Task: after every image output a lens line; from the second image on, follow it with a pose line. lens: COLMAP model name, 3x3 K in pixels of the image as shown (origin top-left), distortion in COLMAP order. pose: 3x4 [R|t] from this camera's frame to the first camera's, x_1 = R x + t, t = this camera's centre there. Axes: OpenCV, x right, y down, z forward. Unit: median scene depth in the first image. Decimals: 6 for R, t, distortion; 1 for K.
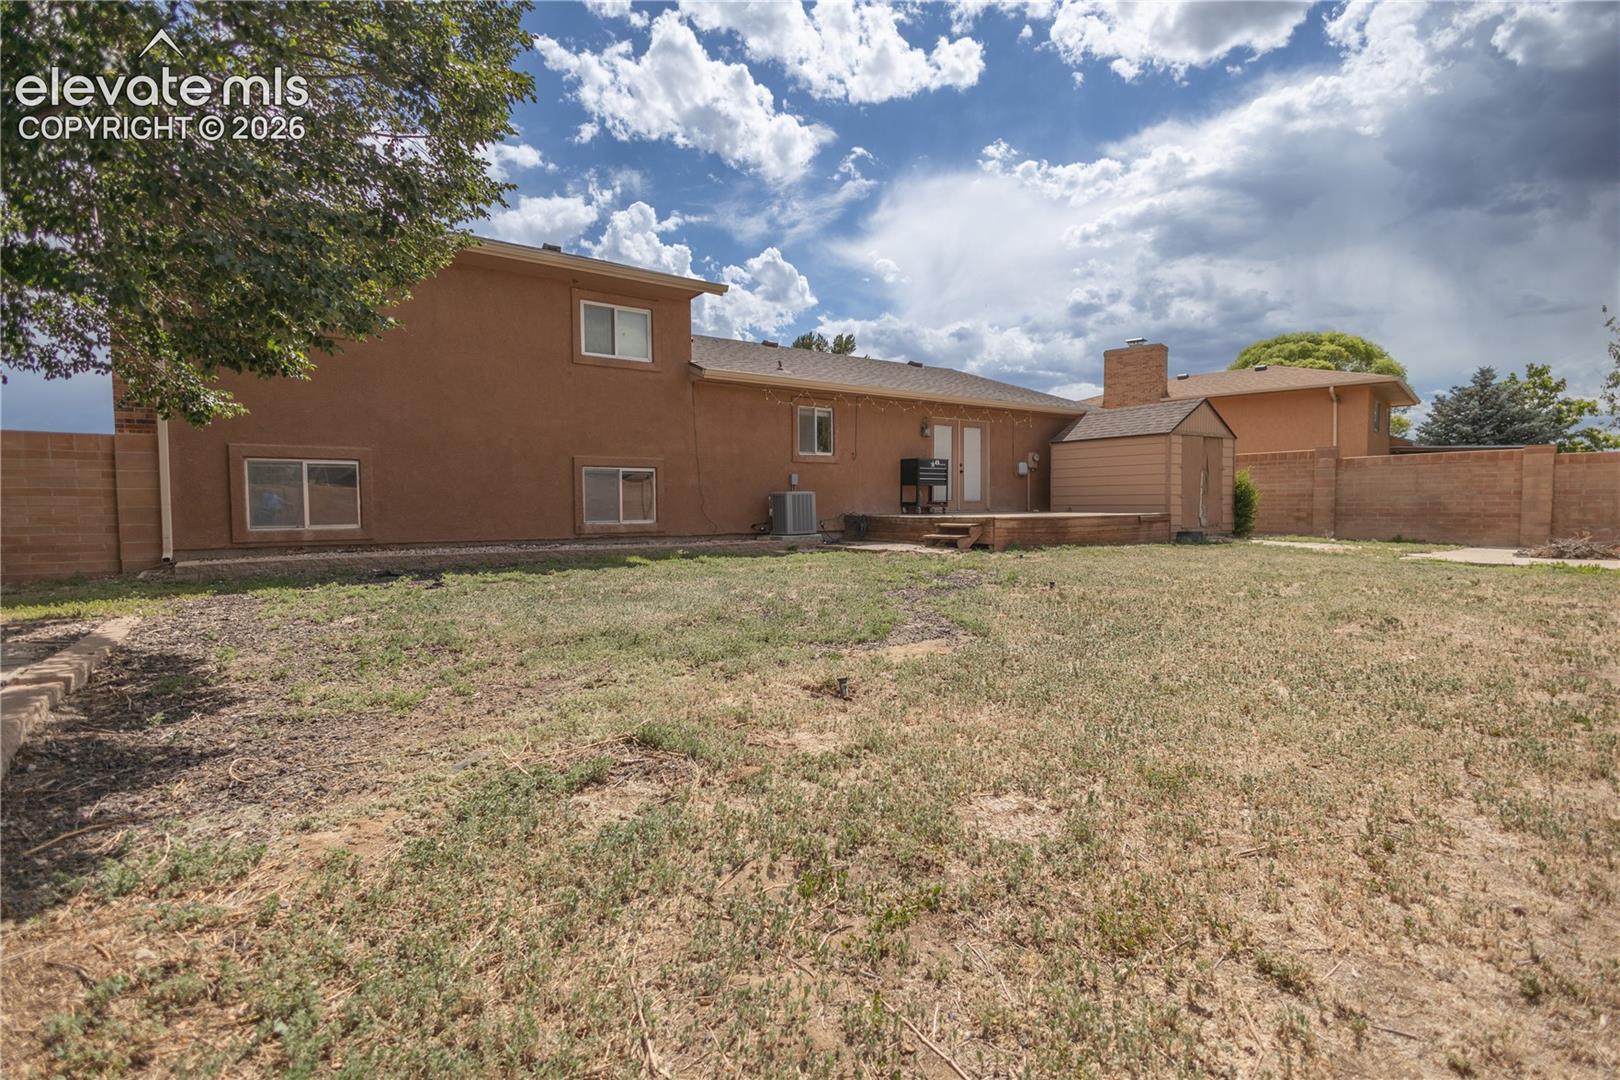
lens RADIAL K [[746.3, 0, 812.8], [0, 746.3, 539.3], [0, 0, 1]] dist [0.003371, 0.000351]
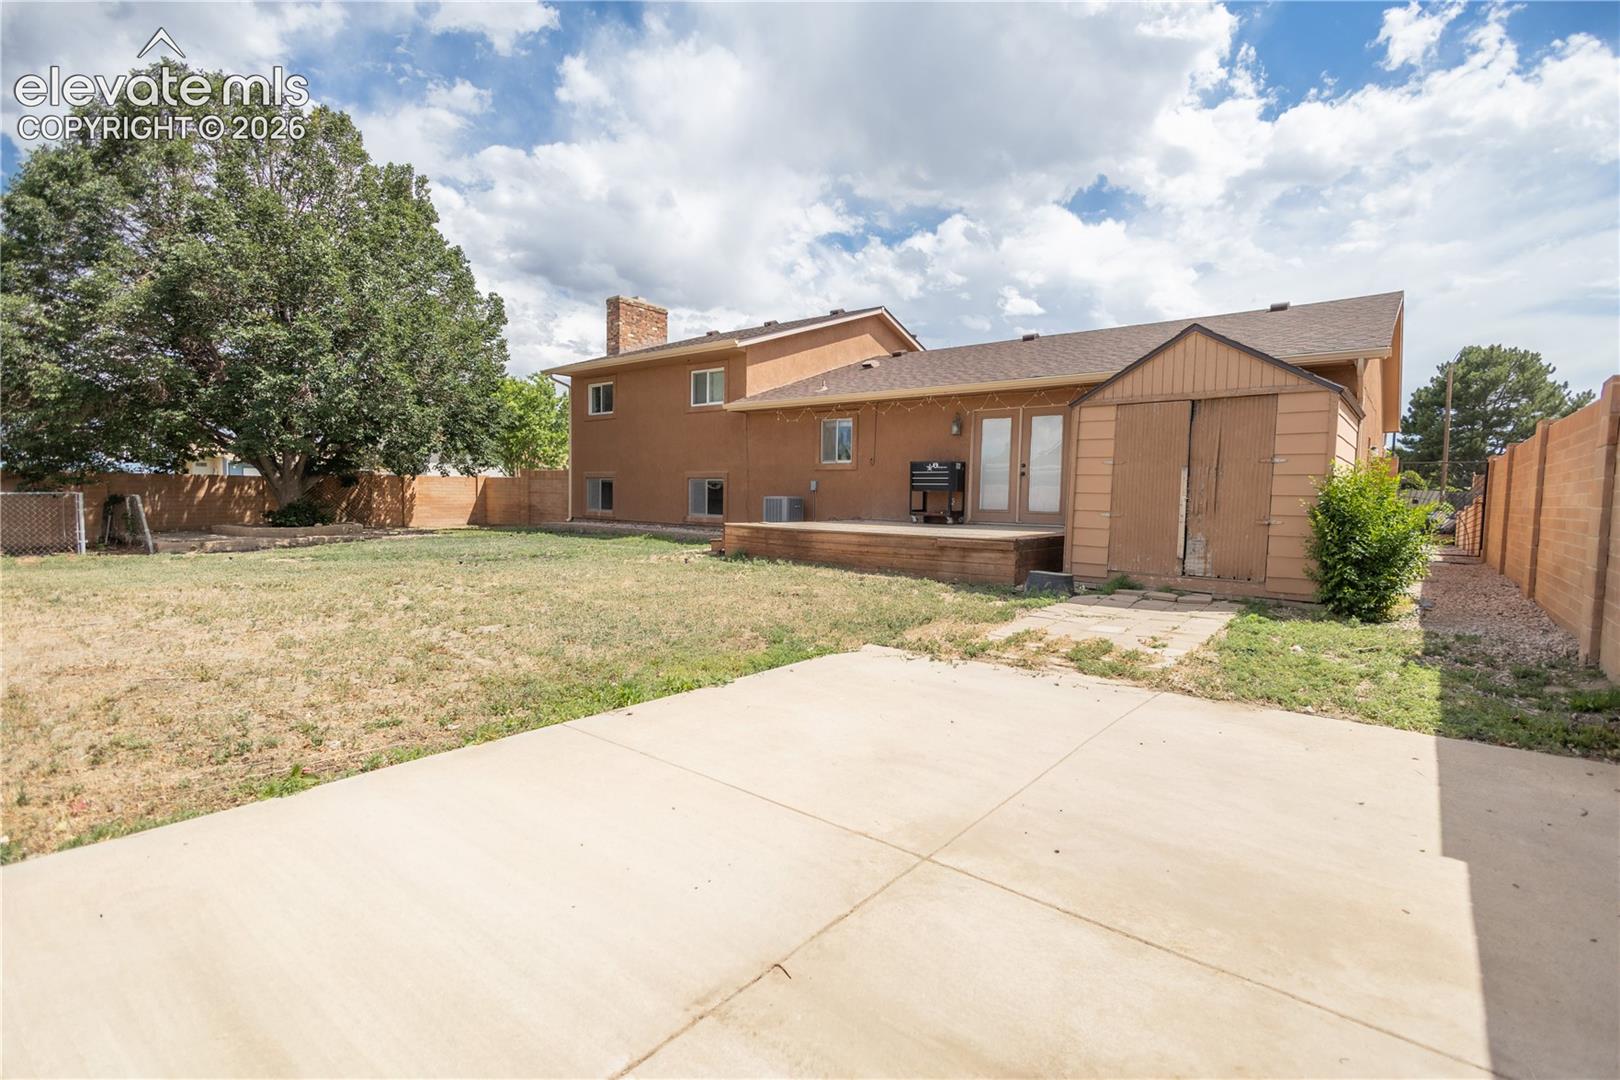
lens RADIAL K [[746.3, 0, 812.3], [0, 746.3, 541.8], [0, 0, 1]] dist [0.003371, 0.000351]
pose [[0.257408, 0.069752, -0.963782, 0.978357], [-0.066034, 0.996329, 0.054471, -0.052676], [0.964044, 0.049622, 0.261069, 0.644282]]
